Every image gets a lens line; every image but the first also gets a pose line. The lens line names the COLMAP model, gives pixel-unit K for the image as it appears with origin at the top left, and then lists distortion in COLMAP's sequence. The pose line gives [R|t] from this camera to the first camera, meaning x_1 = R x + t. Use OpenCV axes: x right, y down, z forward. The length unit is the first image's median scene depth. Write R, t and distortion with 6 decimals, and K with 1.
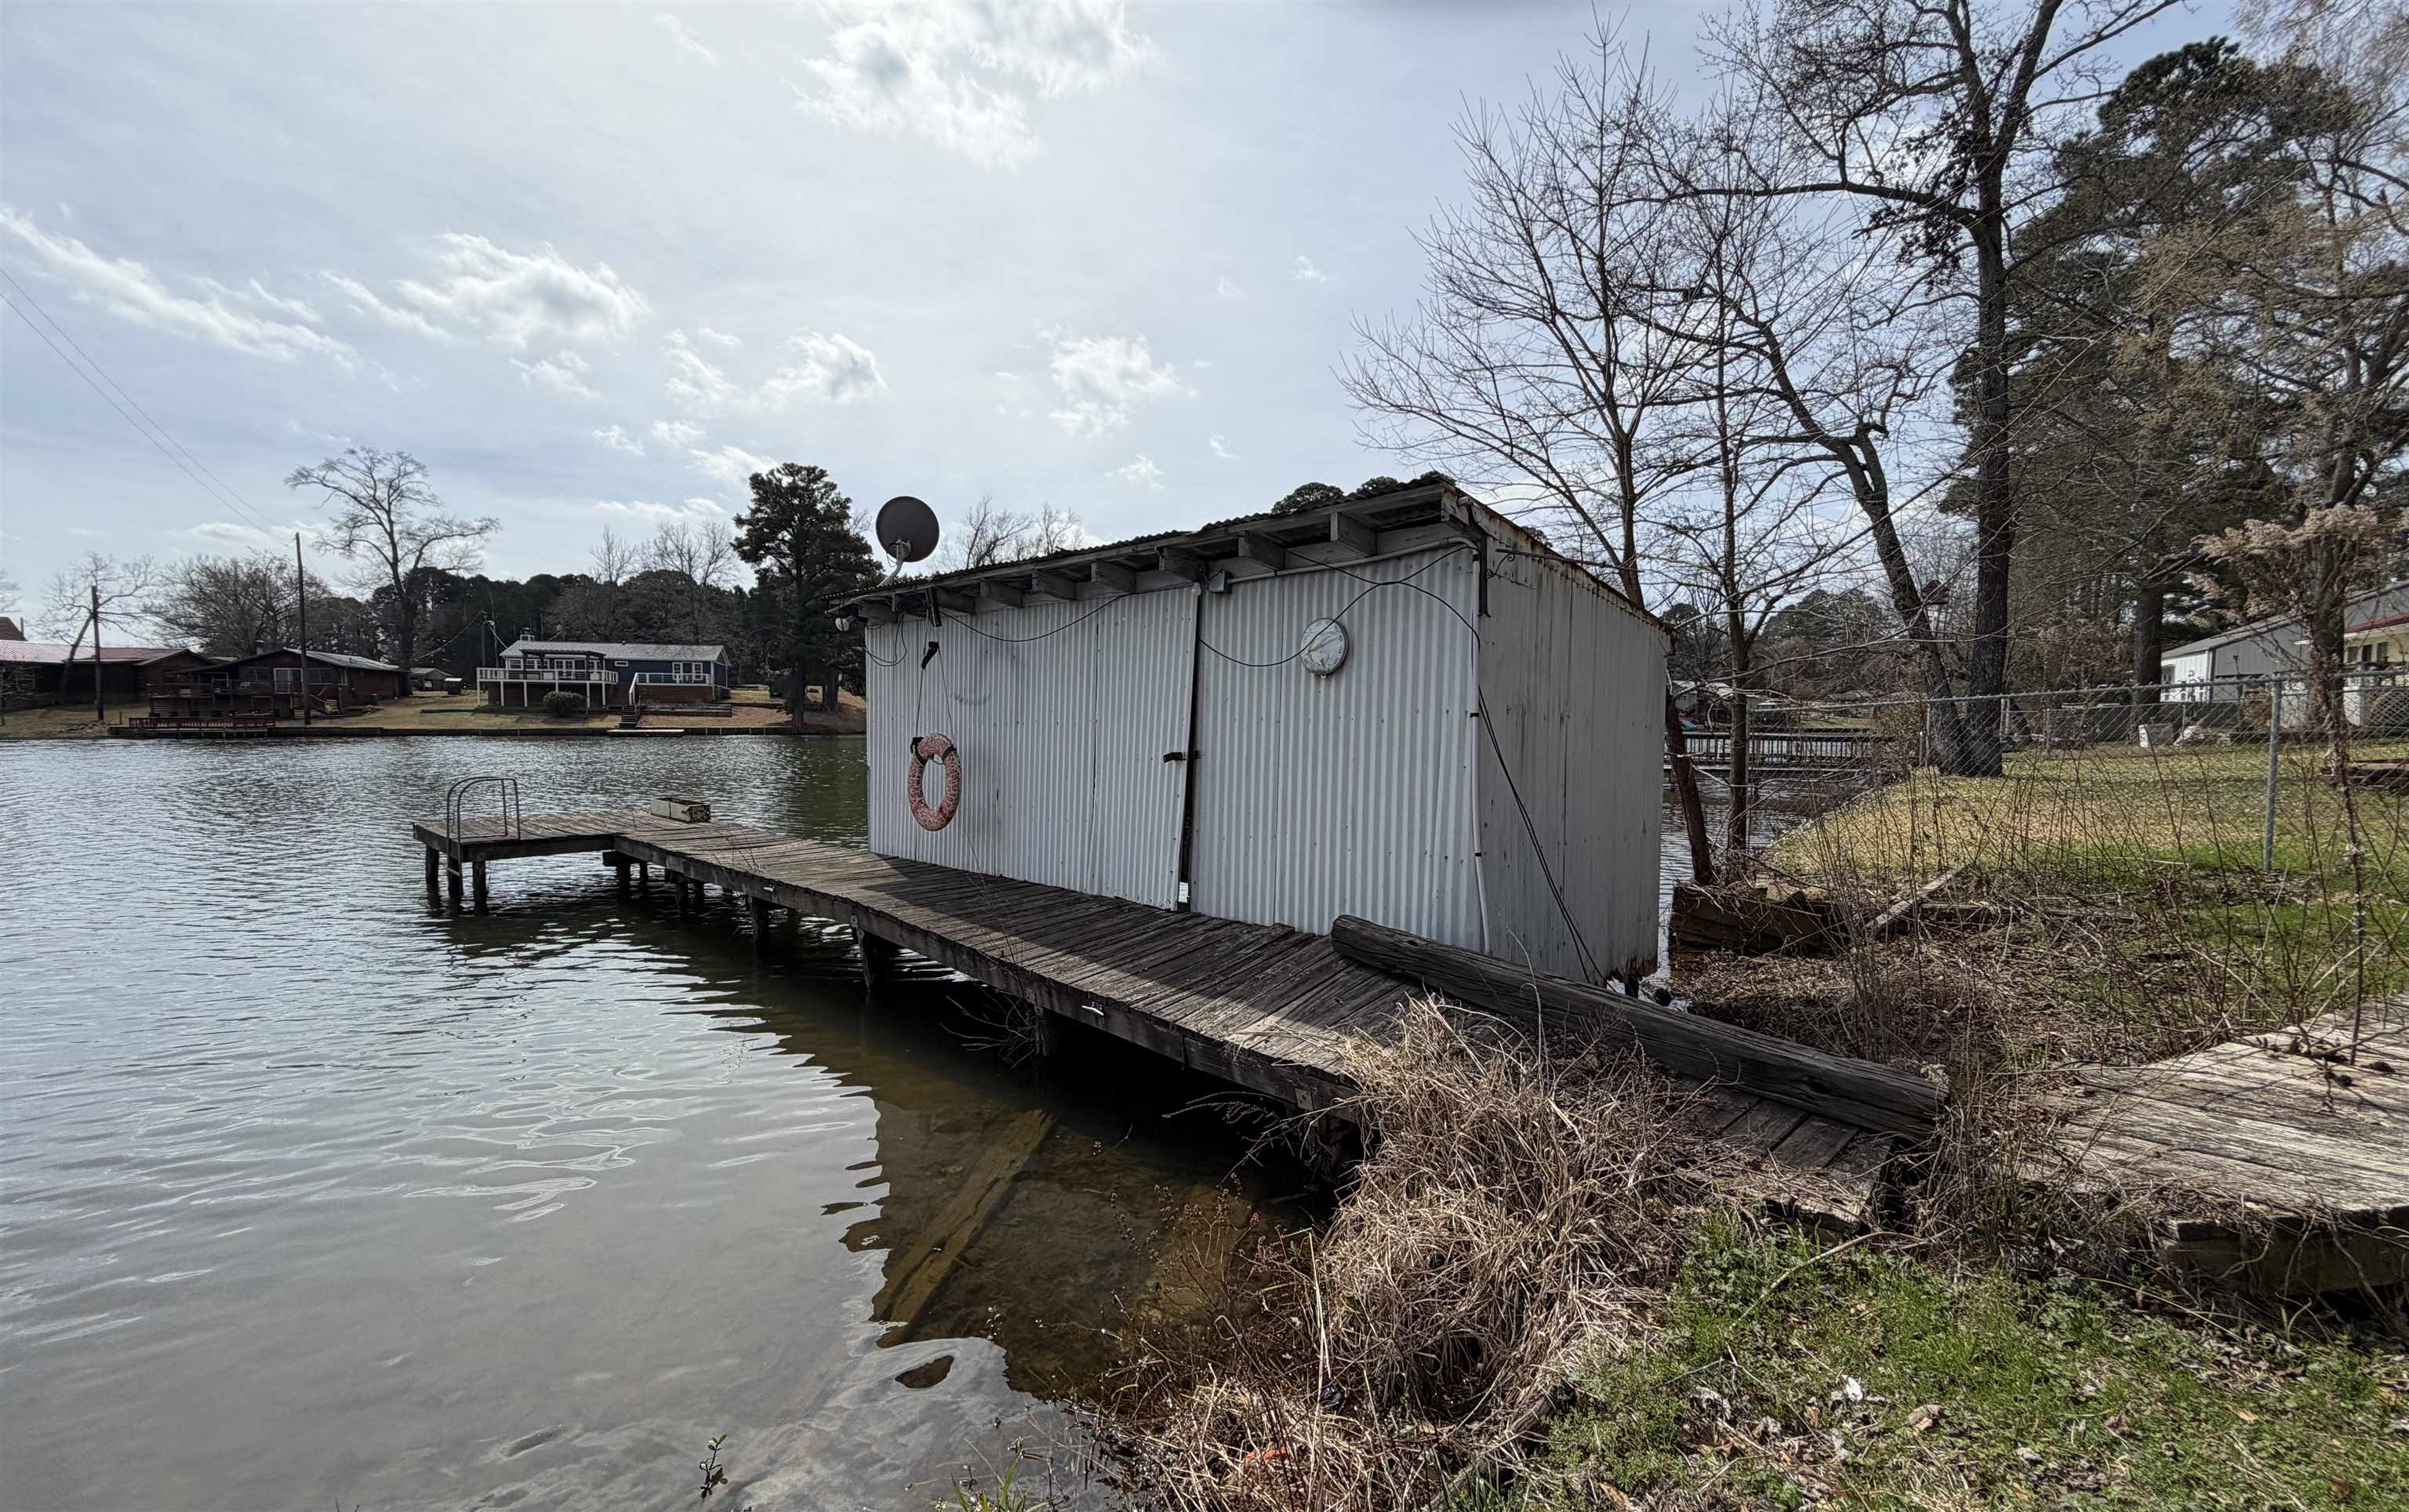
lens RADIAL K [[960.5, 0, 1197.4], [0, 960.5, 771.9], [0, 0, 1]] dist [-0.000897, 0.000151]
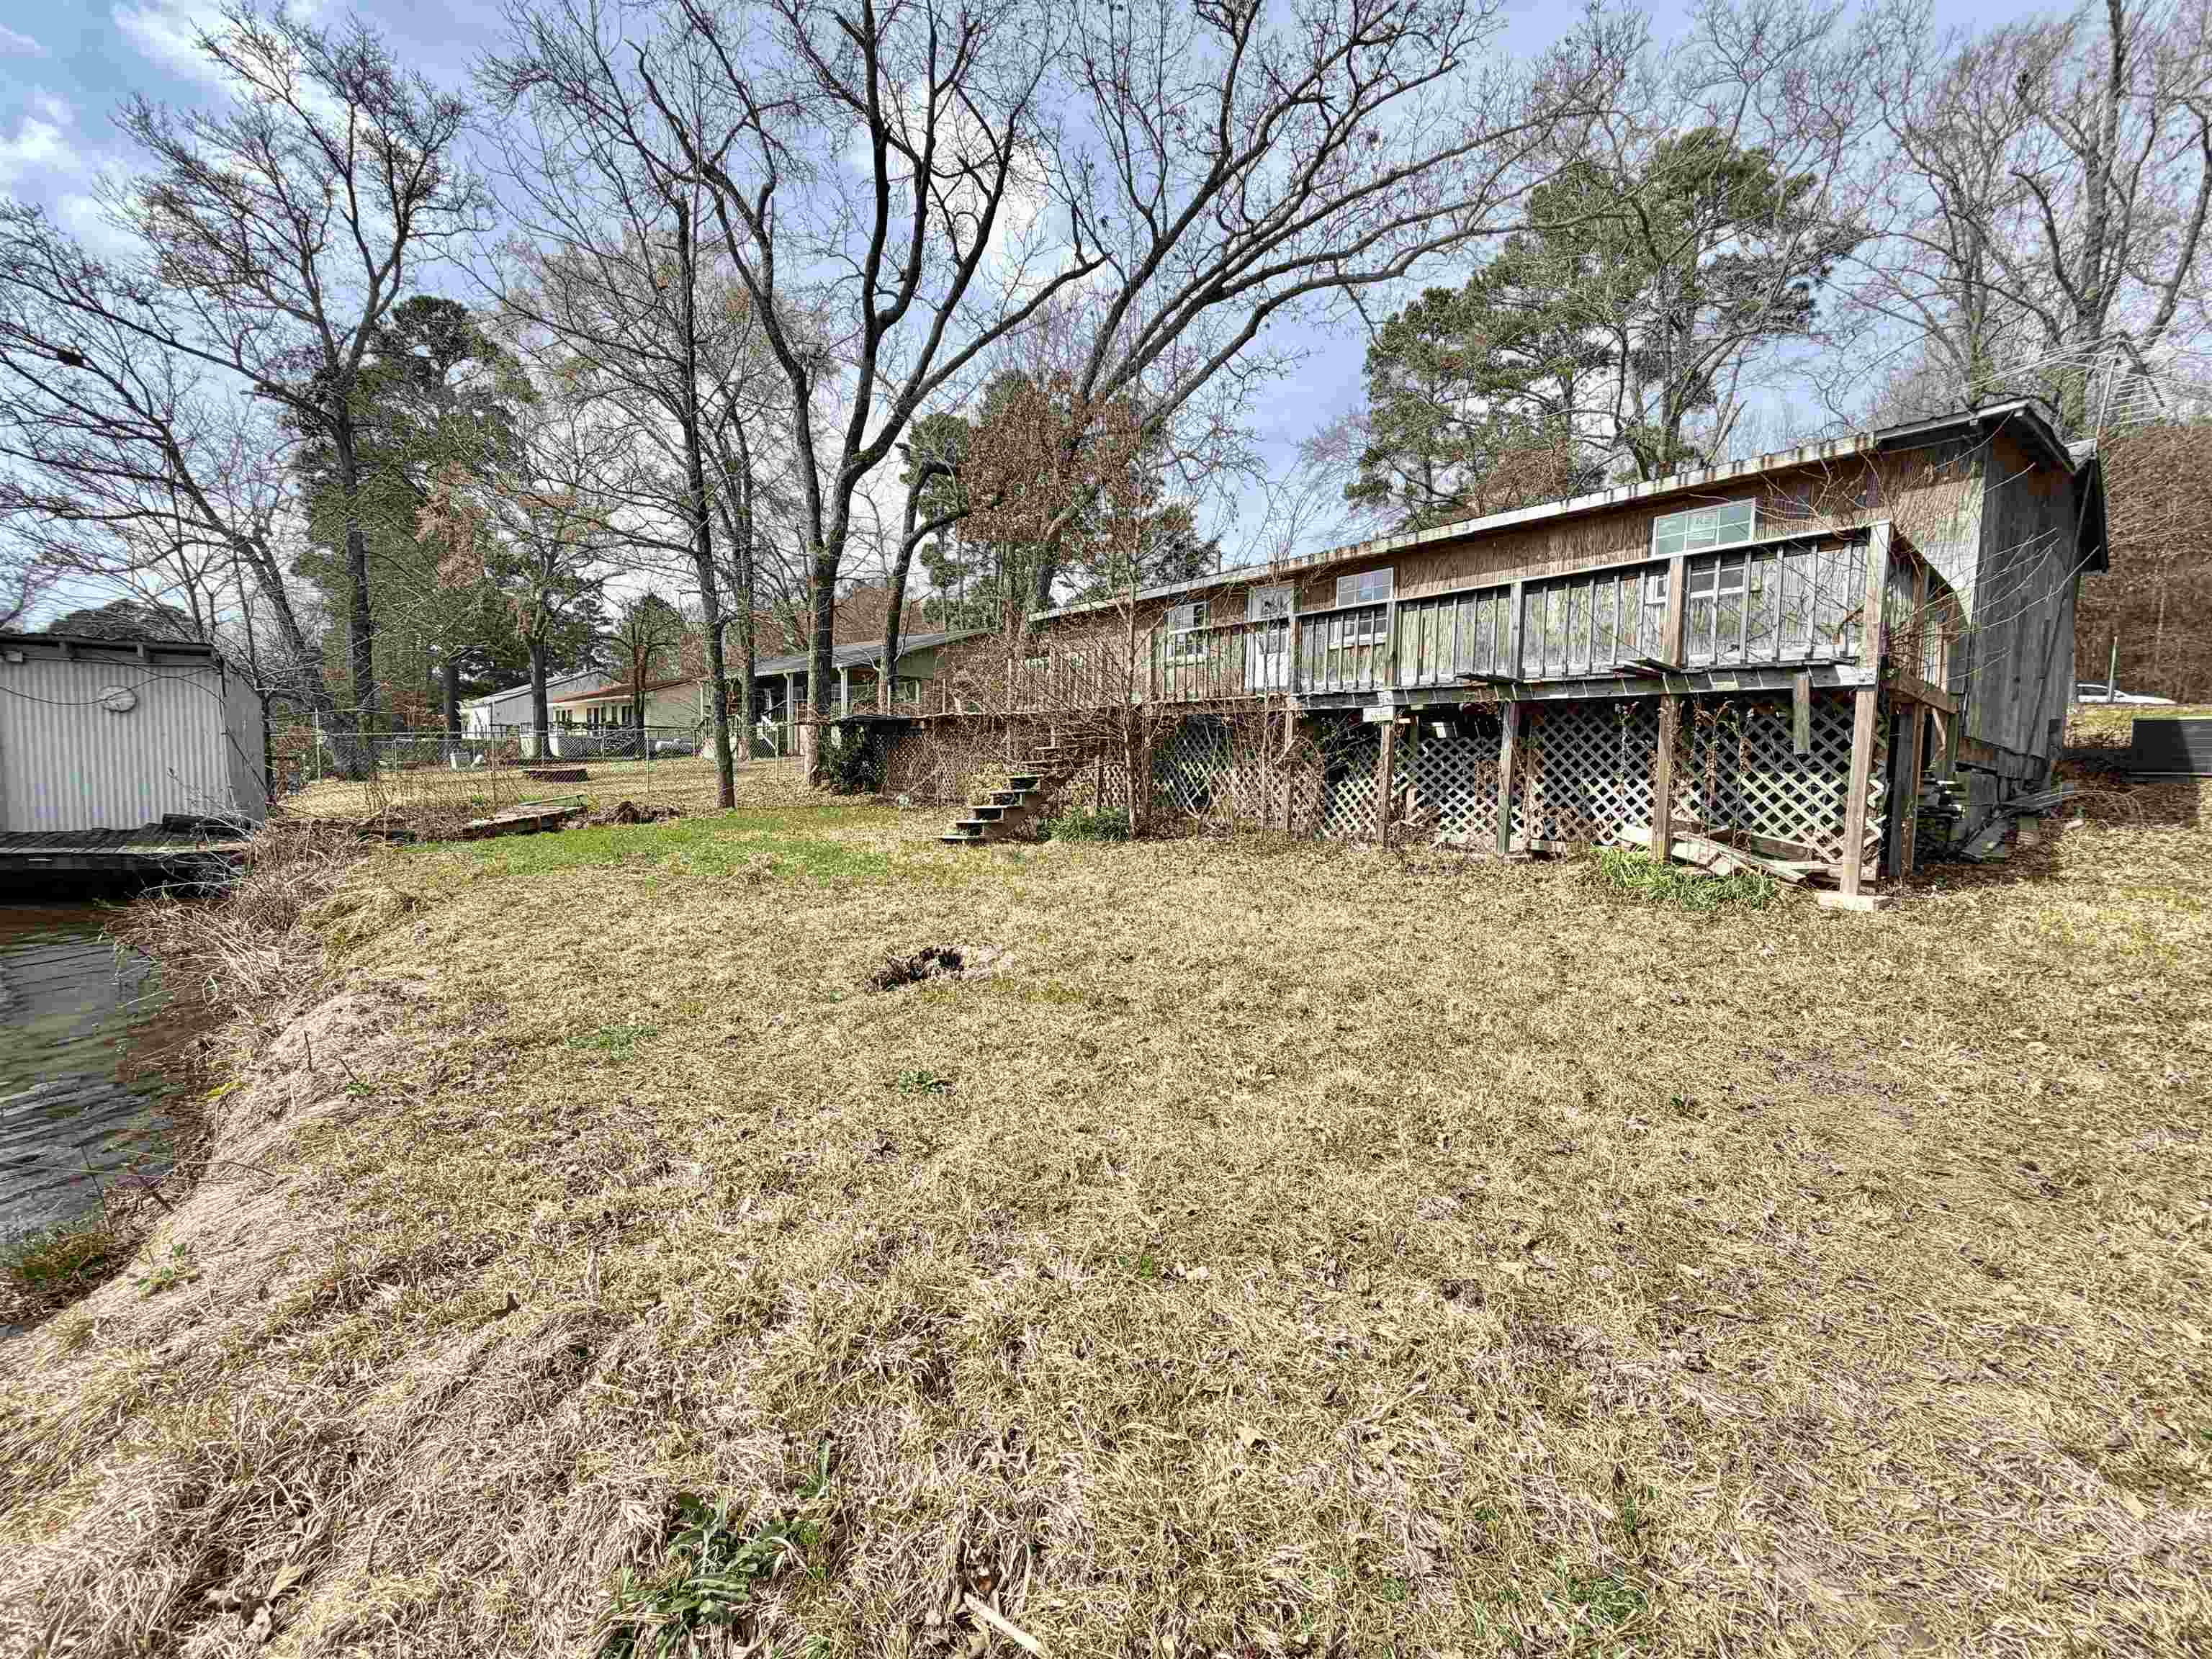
lens RADIAL K [[882.0, 0, 1099.1], [0, 882.0, 832.1], [0, 0, 1]] dist [-0.000884, 0.000475]
pose [[0.161758, -0.065506, 0.984654, -0.092732], [0.027010, 0.997715, 0.061937, 0.006637], [-0.986461, 0.016576, 0.163158, -0.094442]]
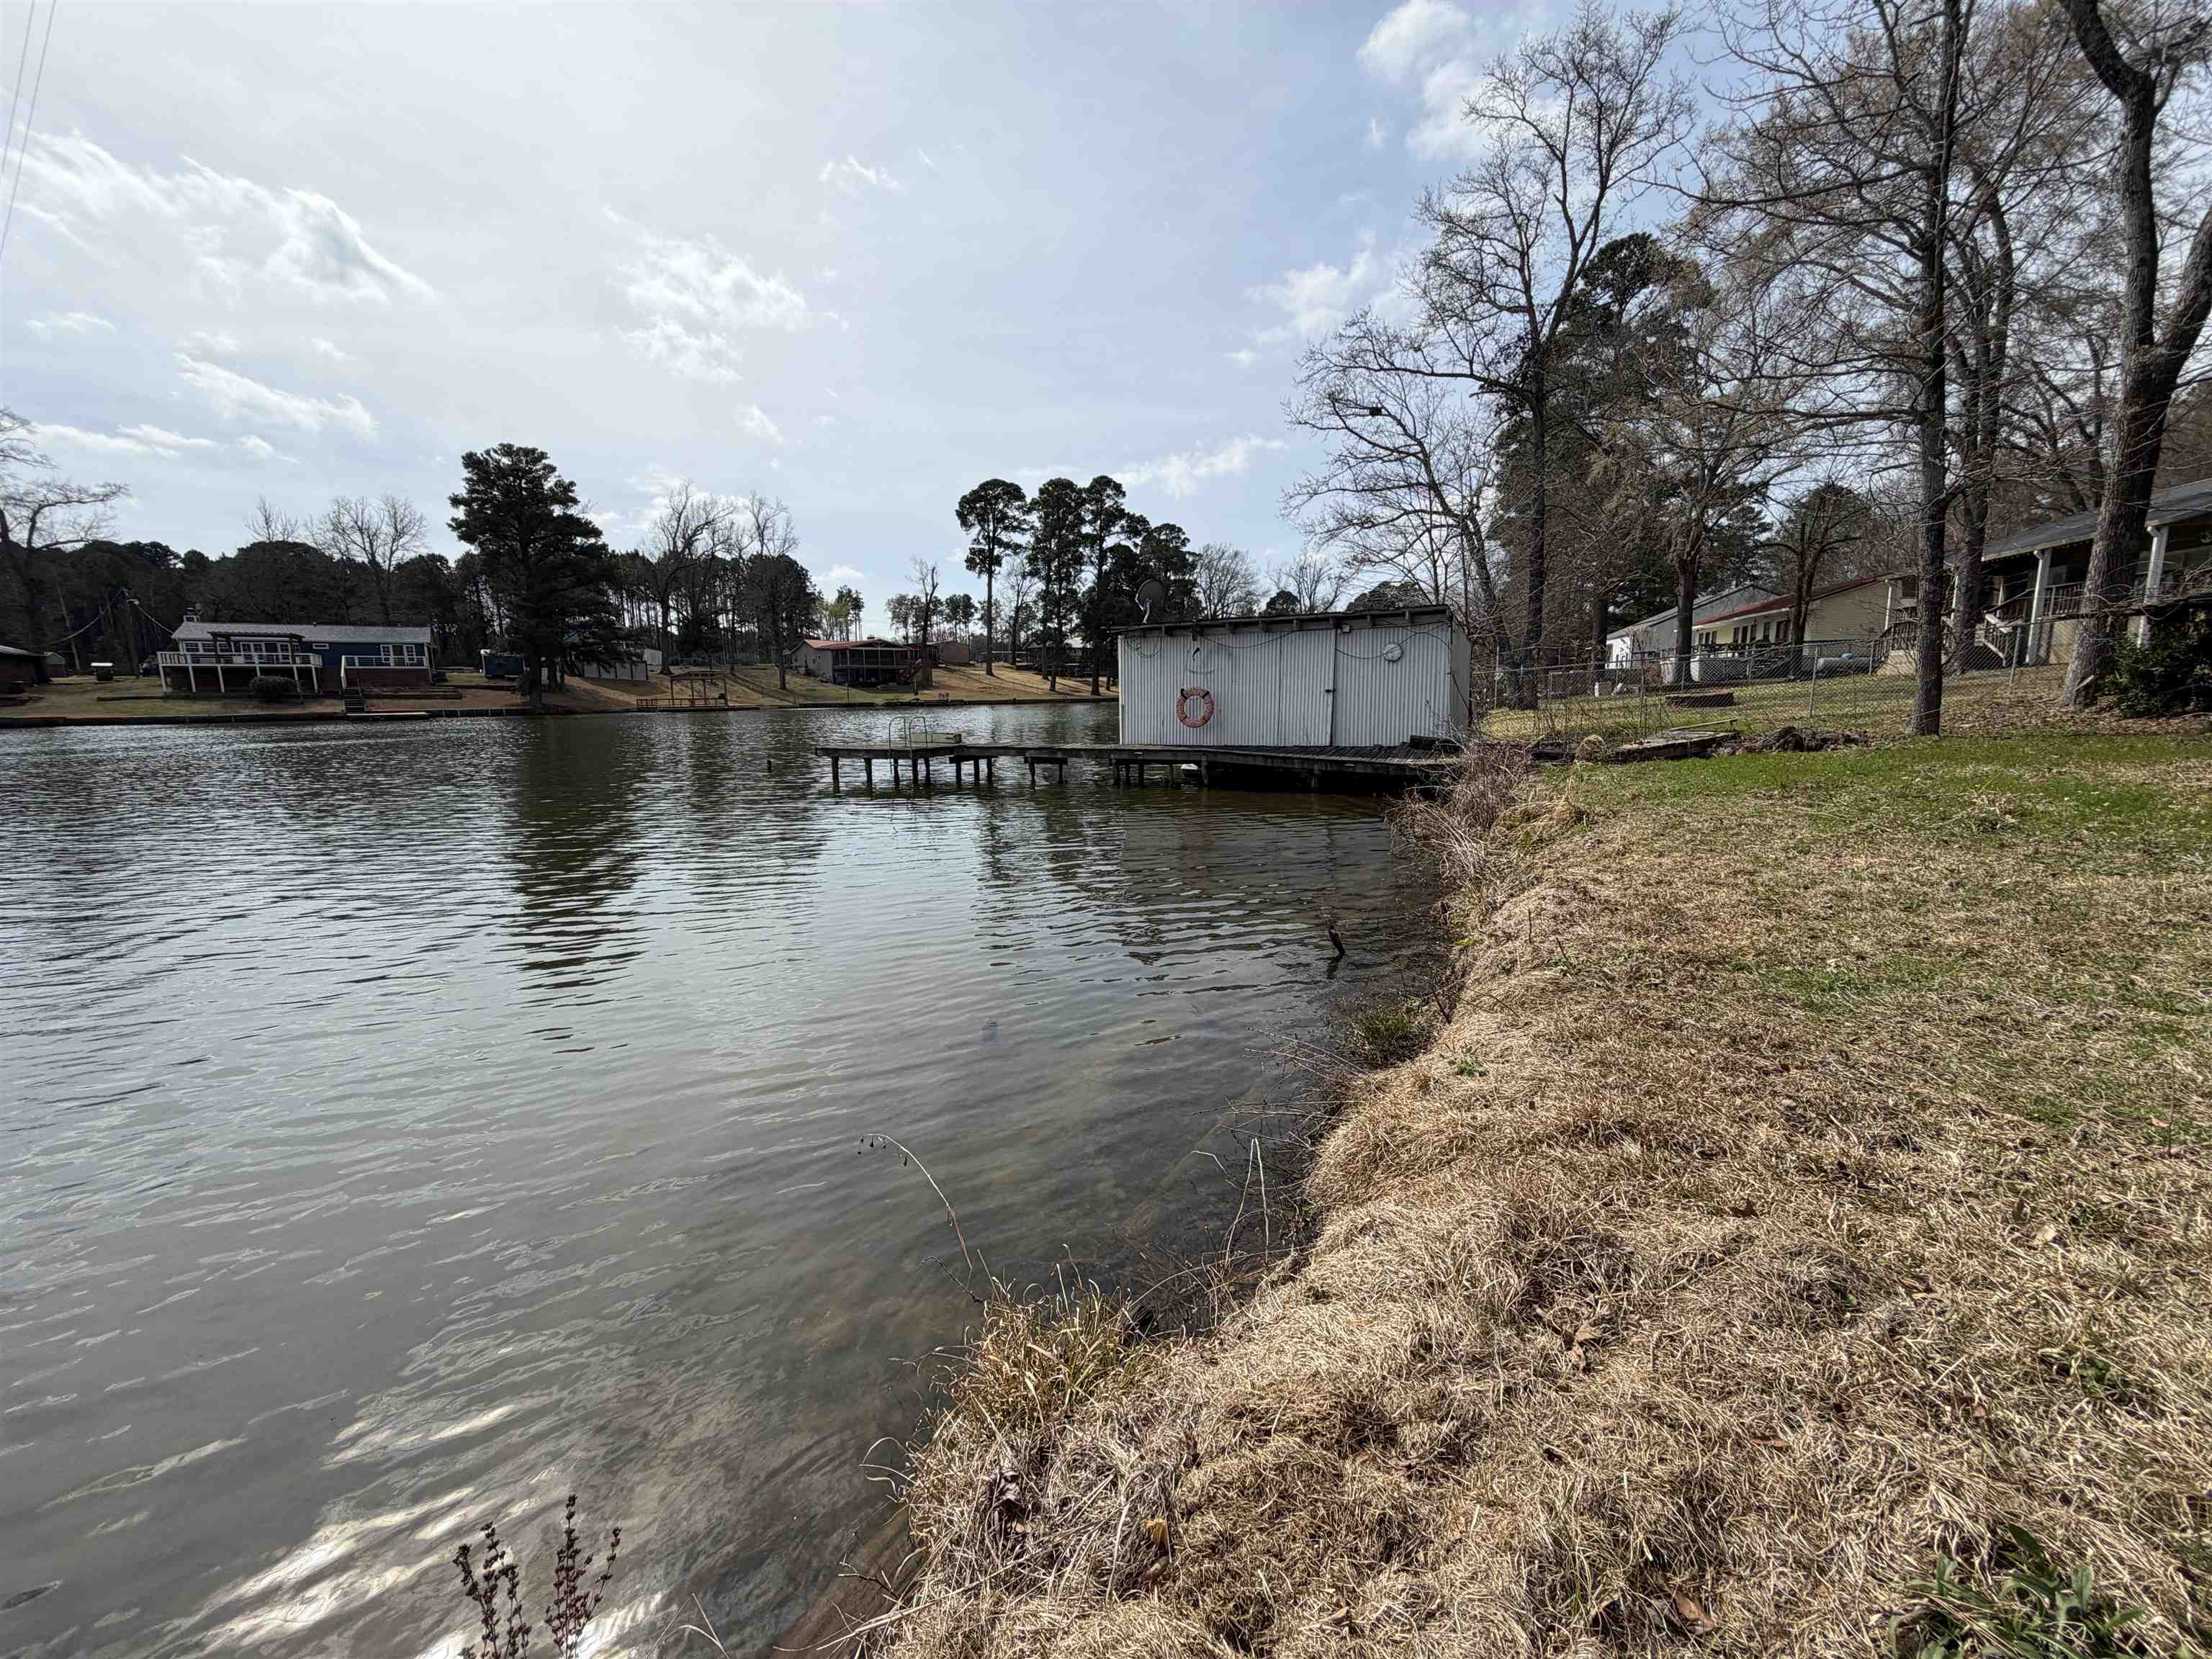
lens RADIAL K [[882.0, 0, 1099.1], [0, 882.0, 832.1], [0, 0, 1]] dist [-0.000884, 0.000475]
pose [[0.962538, -0.060137, 0.264394, -0.095358], [0.033169, 0.993886, 0.105308, 0.006917], [-0.269110, -0.092594, 0.958648, -0.092415]]
